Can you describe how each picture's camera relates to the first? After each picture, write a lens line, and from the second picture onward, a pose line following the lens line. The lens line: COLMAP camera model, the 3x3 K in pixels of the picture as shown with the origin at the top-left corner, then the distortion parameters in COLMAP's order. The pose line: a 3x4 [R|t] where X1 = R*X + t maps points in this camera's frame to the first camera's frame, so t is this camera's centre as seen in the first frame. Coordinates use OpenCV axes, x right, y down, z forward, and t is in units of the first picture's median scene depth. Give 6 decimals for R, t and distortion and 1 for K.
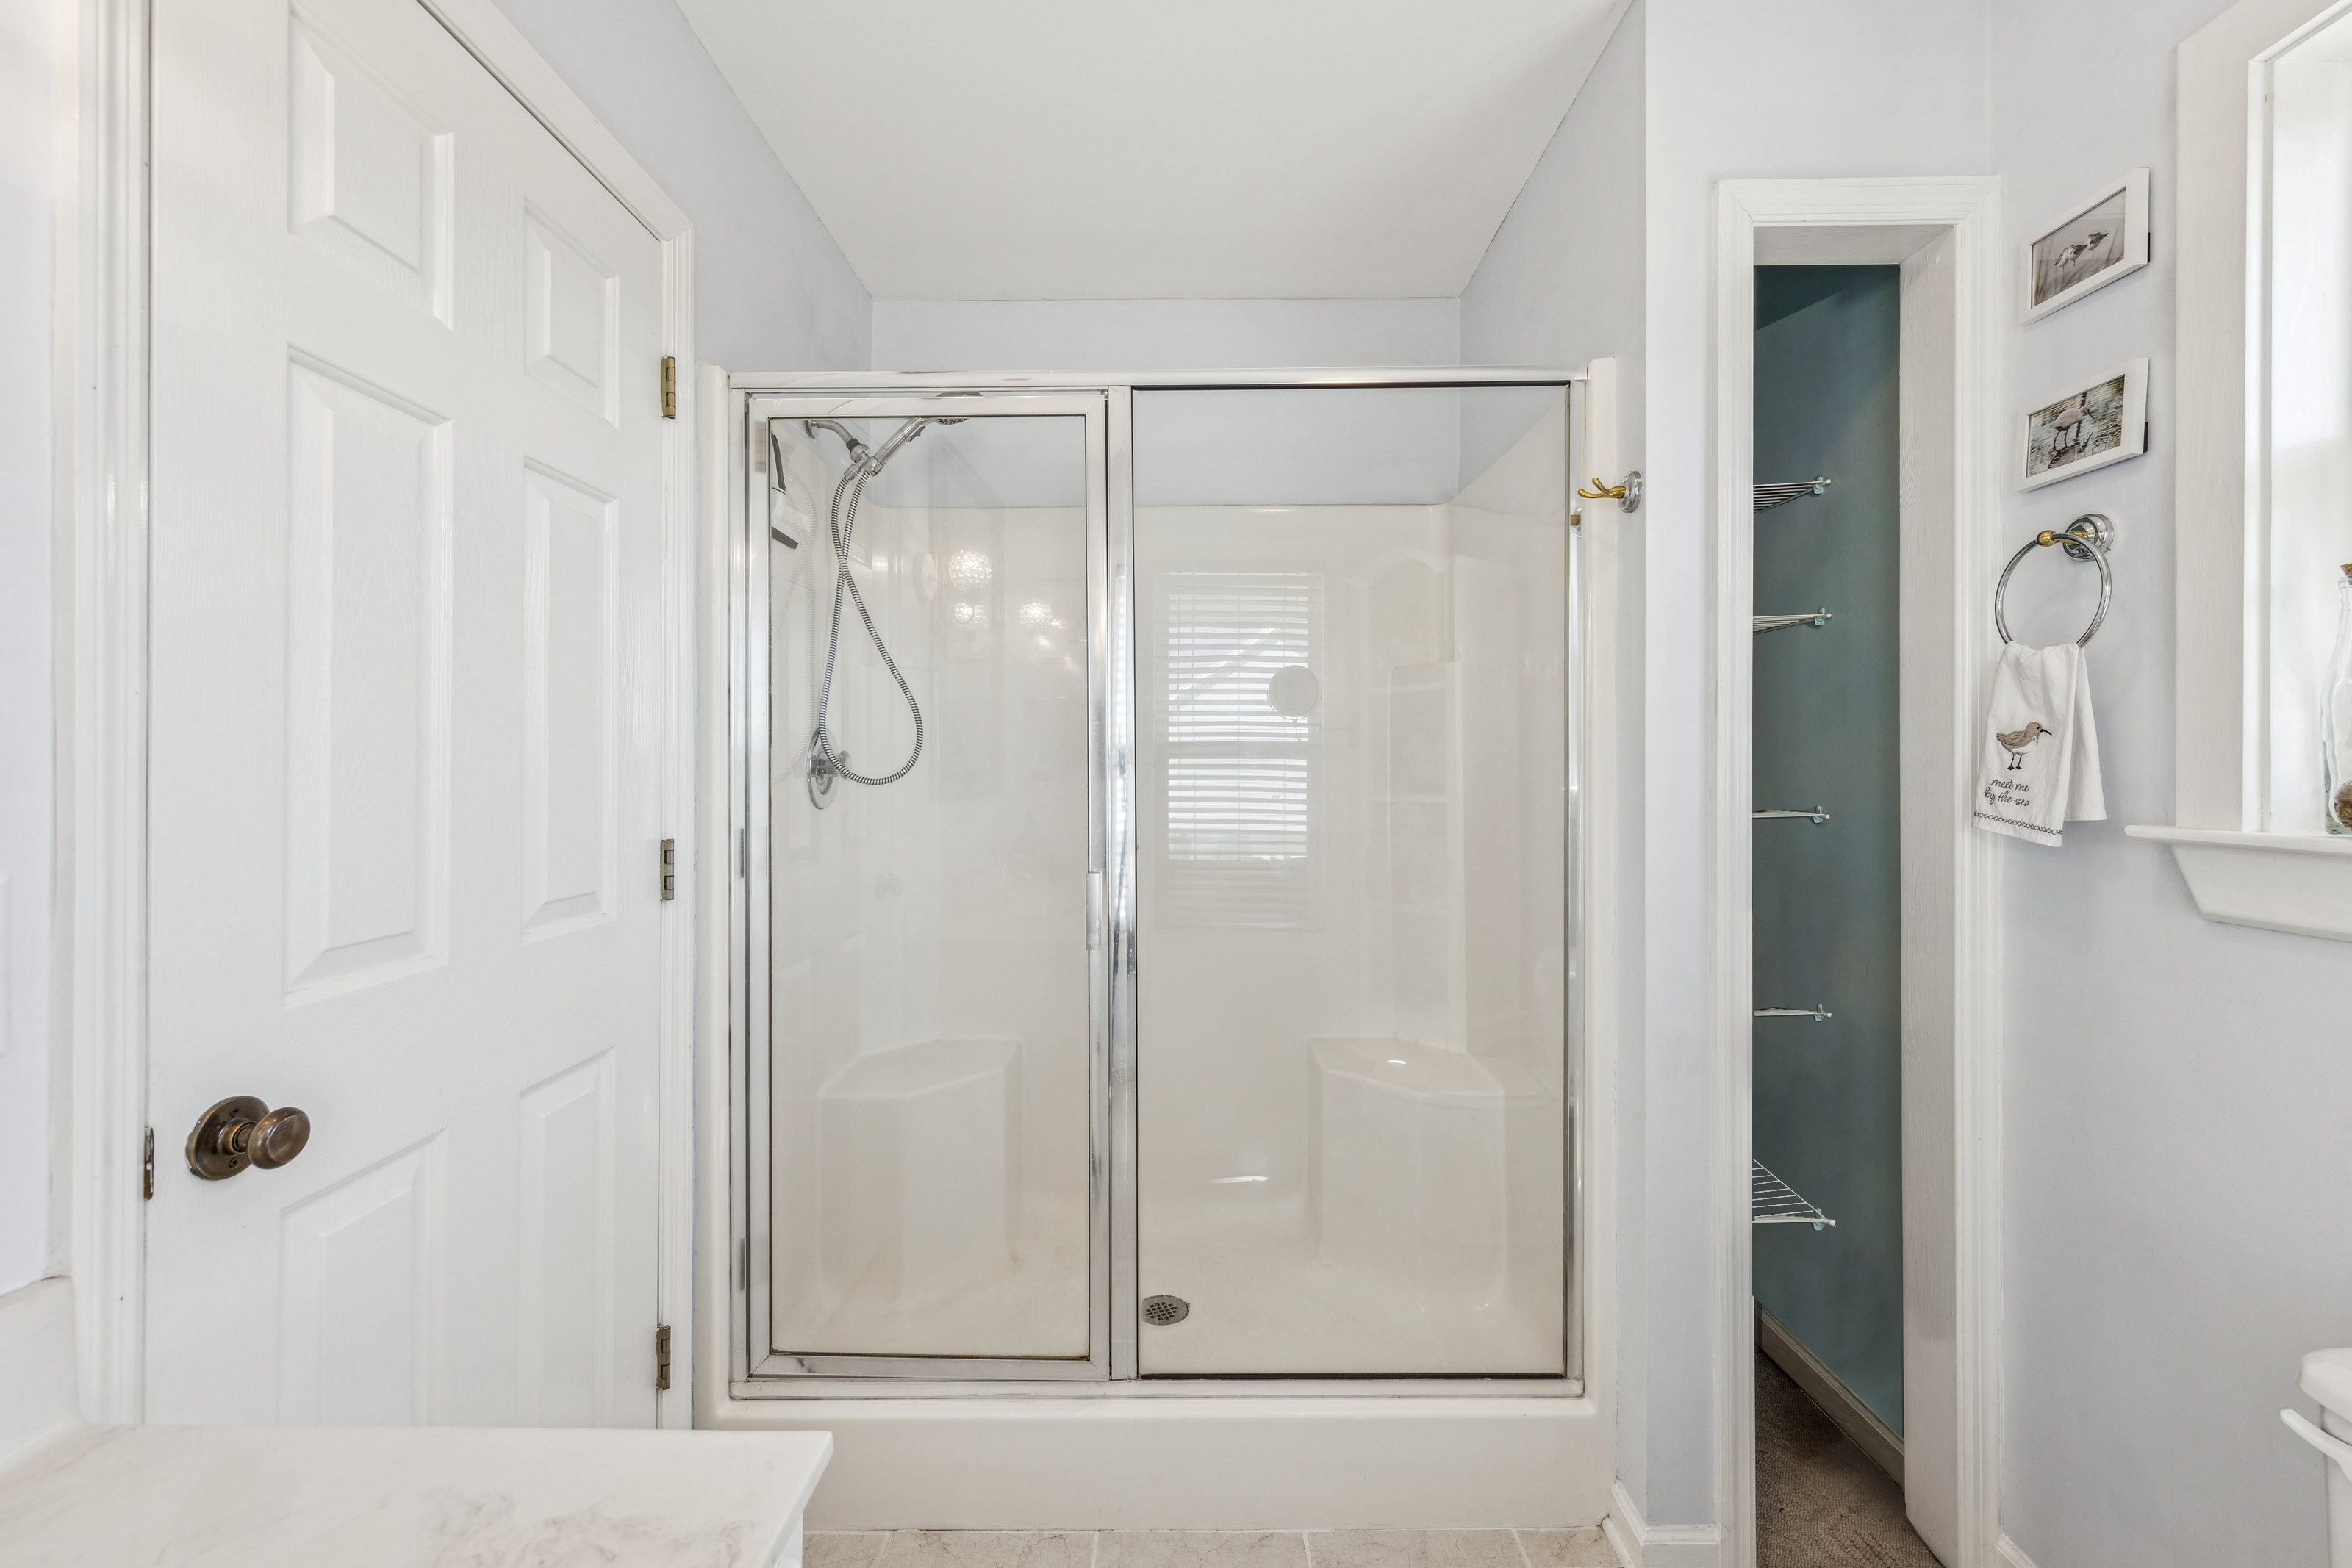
lens RADIAL K [[970.7, 0, 1173.6], [0, 970.7, 764.9], [0, 0, 1]] dist [0.002604, -0.000612]
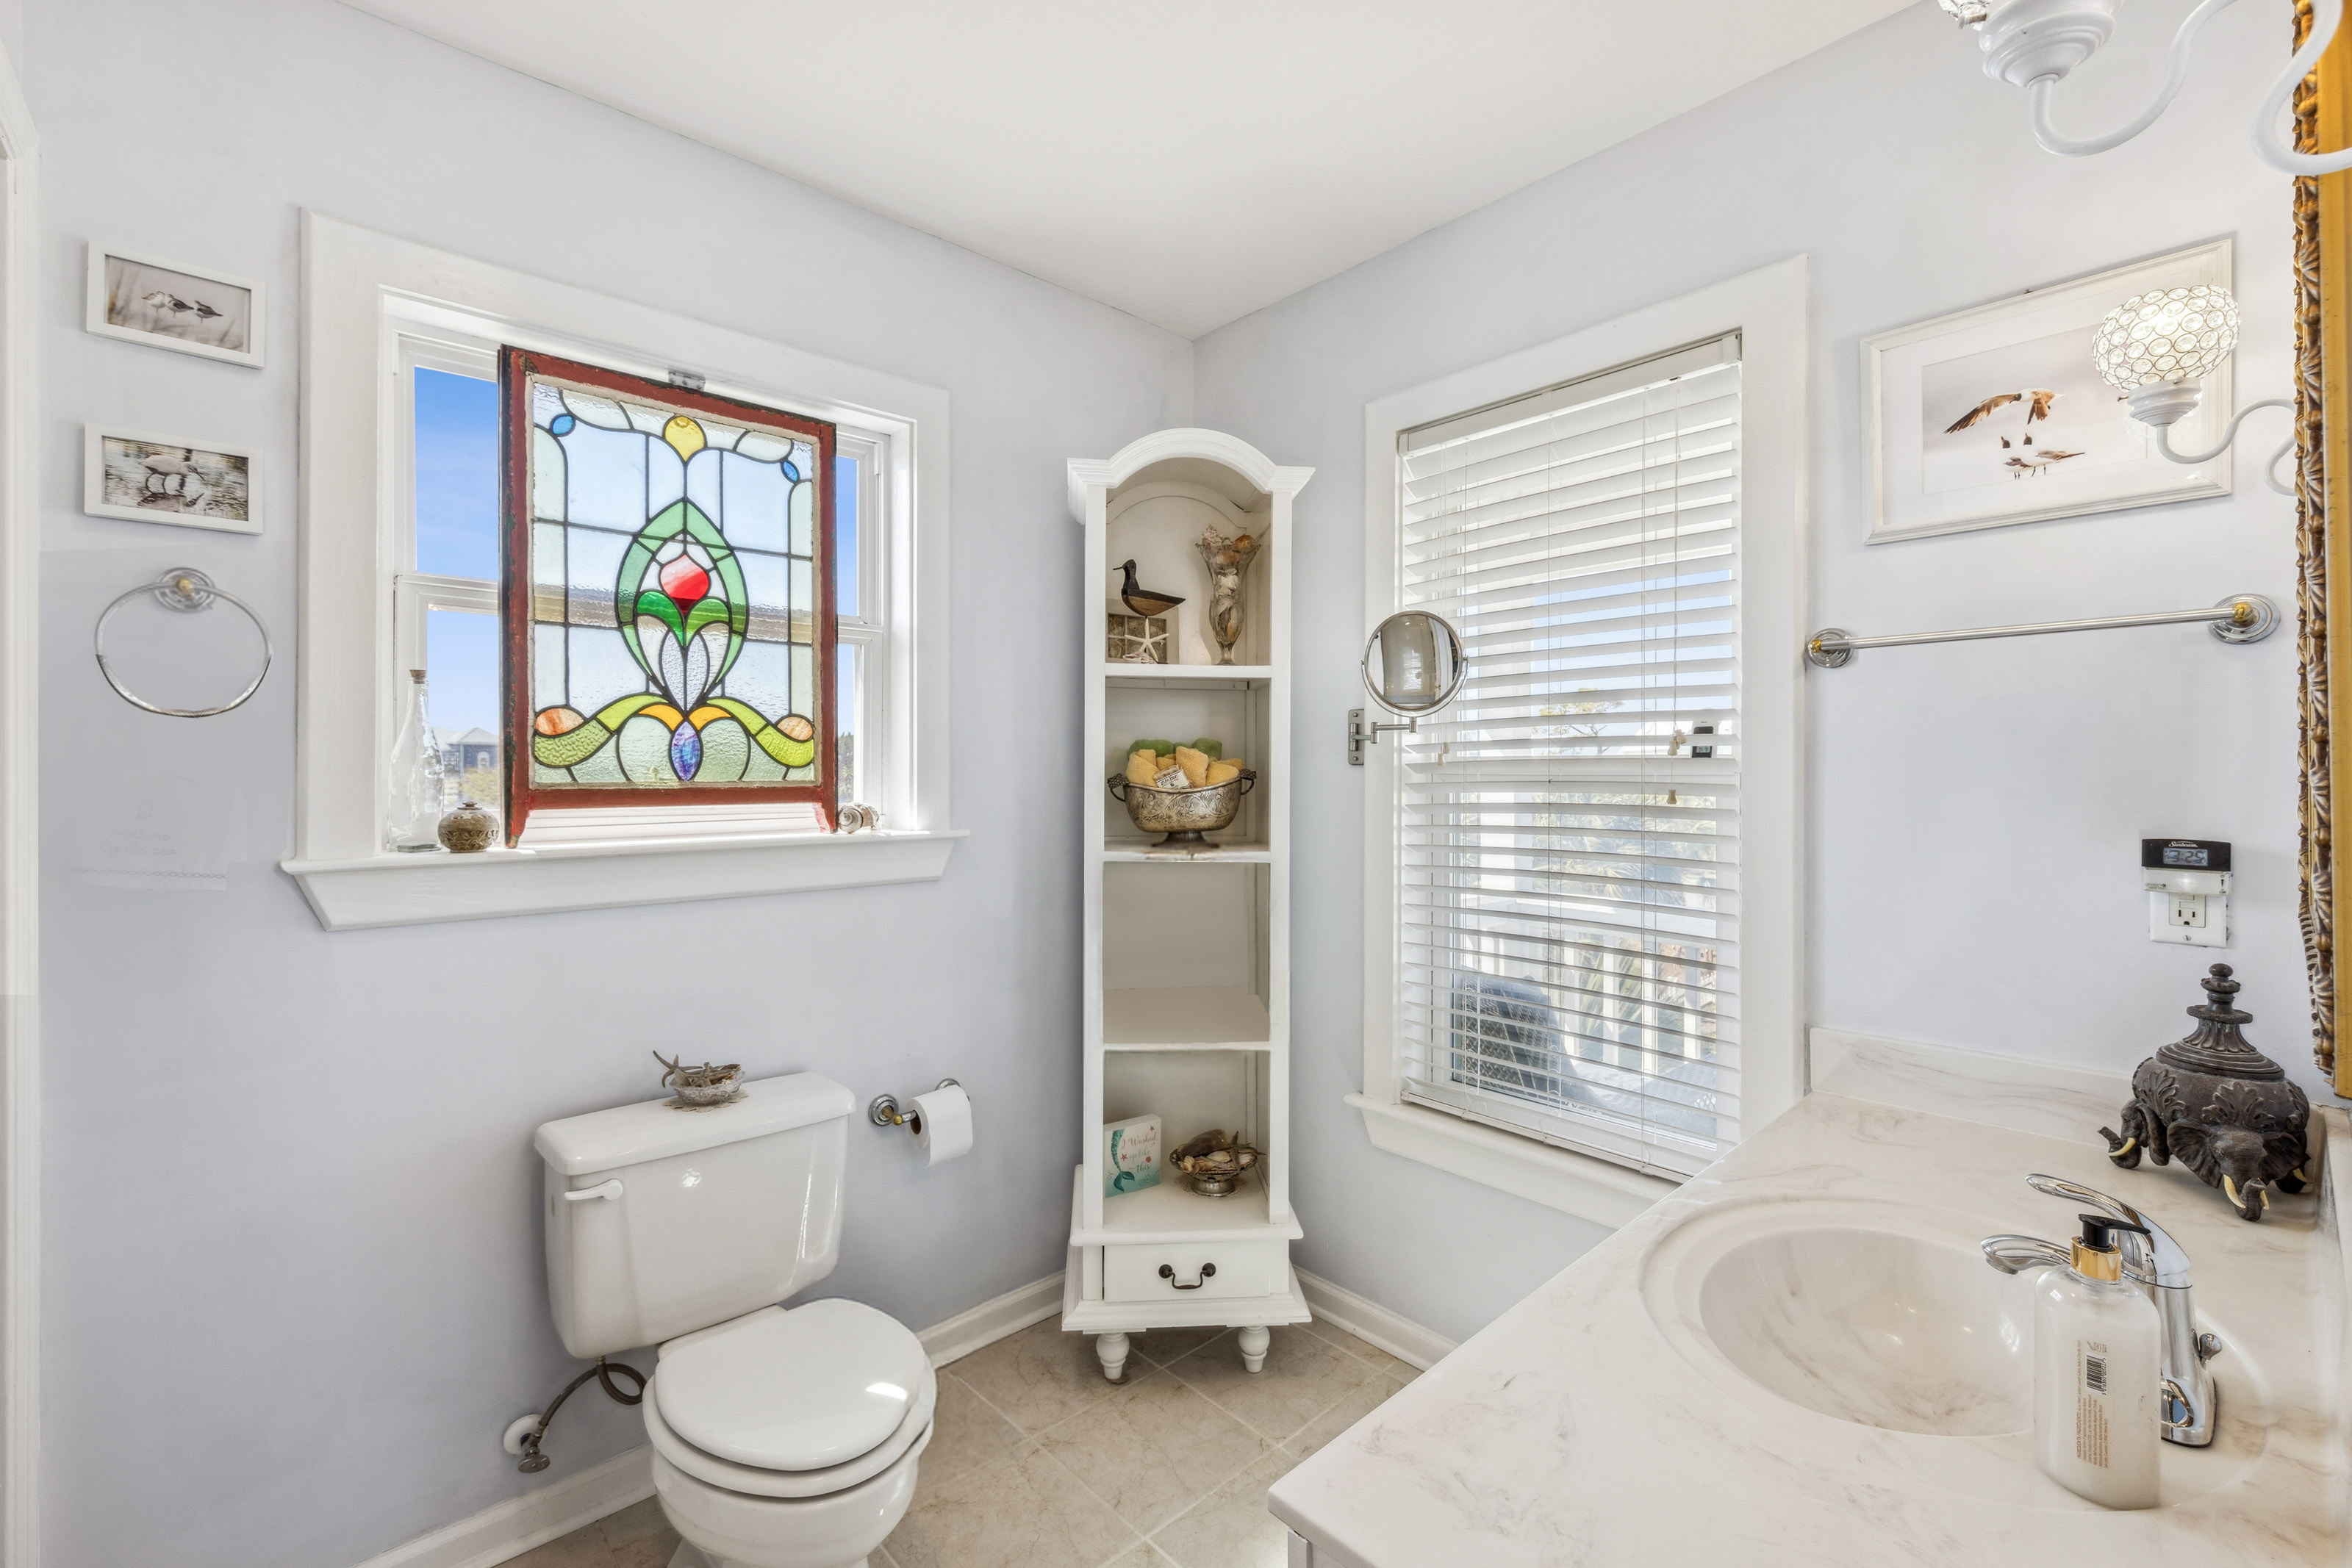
lens RADIAL K [[993.7, 0, 1177.4], [0, 993.7, 779.1], [0, 0, 1]] dist [0.000236, 0.000016]
pose [[-0.674975, -0.001076, 0.737840, -0.547112], [0.003435, 0.999984, 0.004601, -0.035605], [-0.737832, 0.005640, -0.674960, 0.944184]]
